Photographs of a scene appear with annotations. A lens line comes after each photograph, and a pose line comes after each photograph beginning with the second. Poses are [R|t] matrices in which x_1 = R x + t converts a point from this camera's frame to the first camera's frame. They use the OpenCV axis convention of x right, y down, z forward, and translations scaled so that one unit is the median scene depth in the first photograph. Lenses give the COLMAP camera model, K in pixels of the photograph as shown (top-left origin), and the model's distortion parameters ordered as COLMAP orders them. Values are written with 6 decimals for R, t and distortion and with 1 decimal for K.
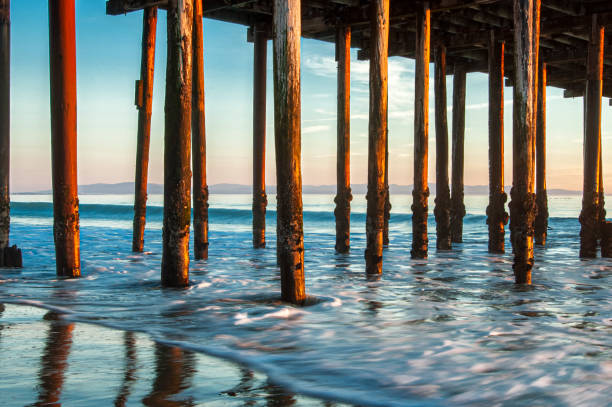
lens RADIAL K [[857.7, 0, 306.0], [0, 857.7, 203.5], [0, 0, 1]] dist [0.002821, -0.009093]
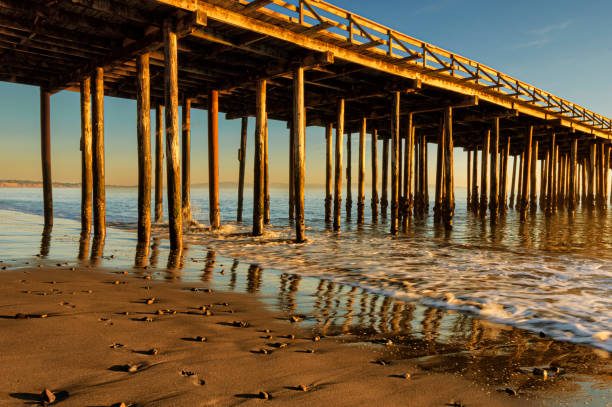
lens RADIAL K [[459.8, 0, 306.0], [0, 459.8, 203.5], [0, 0, 1]] dist [0.020637, 0.001426]
pose [[0.999532, 0.005676, -0.030048, 0.022758], [-0.005000, 0.999734, 0.022535, -0.023875], [0.030168, -0.022375, 0.999294, -0.241936]]
